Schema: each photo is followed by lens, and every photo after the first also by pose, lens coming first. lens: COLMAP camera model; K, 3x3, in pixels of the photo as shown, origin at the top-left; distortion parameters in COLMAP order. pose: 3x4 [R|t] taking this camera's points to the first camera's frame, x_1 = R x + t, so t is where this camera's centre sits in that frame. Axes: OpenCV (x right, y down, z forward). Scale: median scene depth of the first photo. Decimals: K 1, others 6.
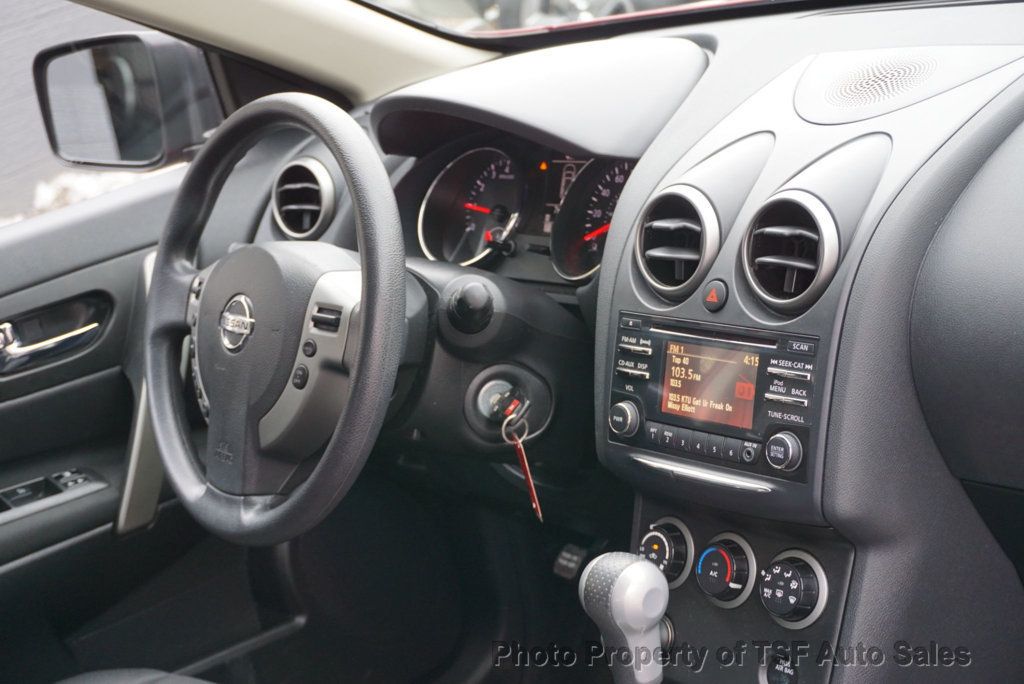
lens RADIAL K [[1696.7, 0, 512.0], [0, 1696.7, 342.0], [0, 0, 1]] dist [0.030406, 0.068762]
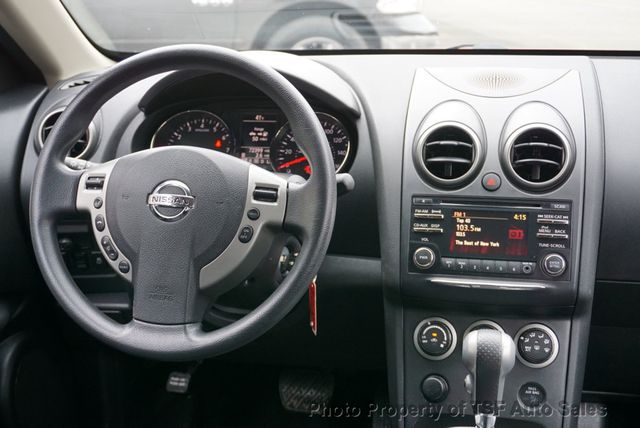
lens RADIAL K [[873.3, 0, 320.0], [0, 873.3, 214.0], [0, 0, 1]] dist [0.020326, 0.044953]
pose [[0.765559, 0.021678, 0.643000, -0.580814], [0.045776, 0.995064, -0.088049, 0.075294], [-0.641735, 0.096841, 0.760788, 0.415787]]
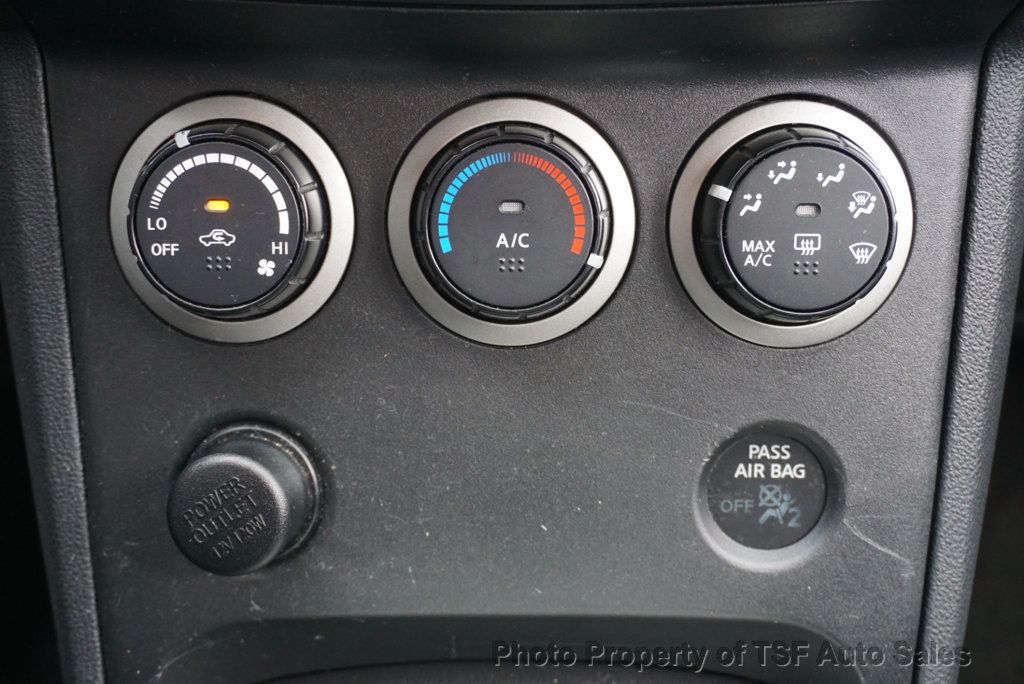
lens RADIAL K [[1471.4, 0, 510.4], [0, 1471.4, 326.9], [0, 0, 1]] dist [-0.008381, 0.024819]
pose [[0.624337, -0.242472, 0.742570, -0.074467], [0.096819, 0.967295, 0.234448, 0.090490], [-0.775132, -0.074480, 0.627394, 0.834002]]
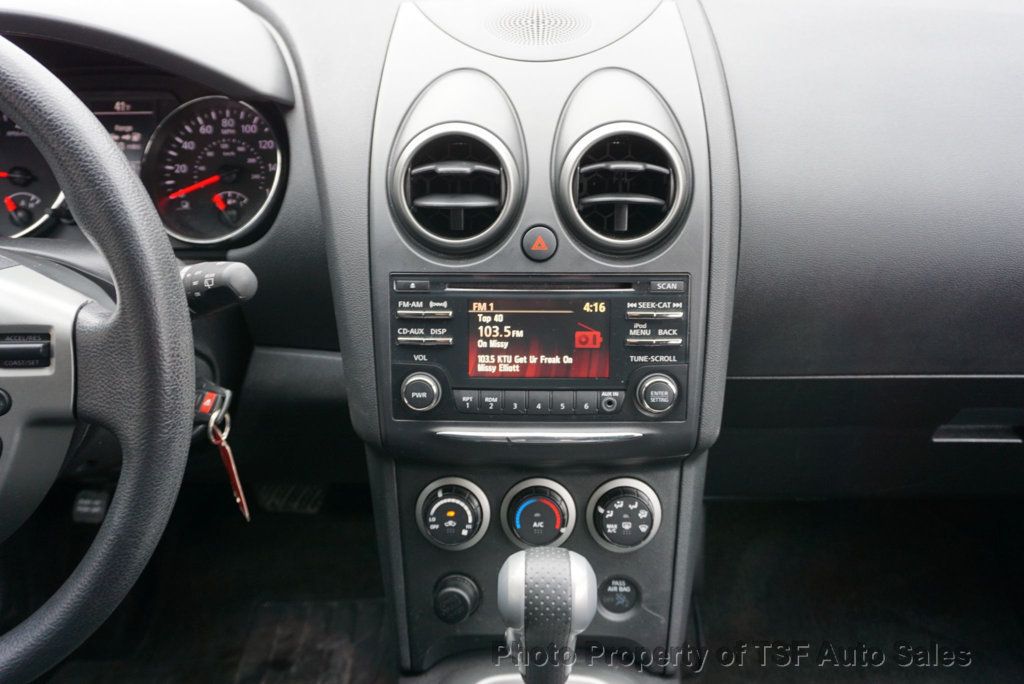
lens RADIAL K [[799.2, 0, 511.6], [0, 799.2, 324.2], [0, 0, 1]] dist [-0.008145, 0.001479]
pose [[0.647216, -0.191219, 0.737934, -0.210275], [0.104045, 0.981127, 0.162984, -0.054720], [-0.755173, -0.028708, 0.654897, 0.706882]]
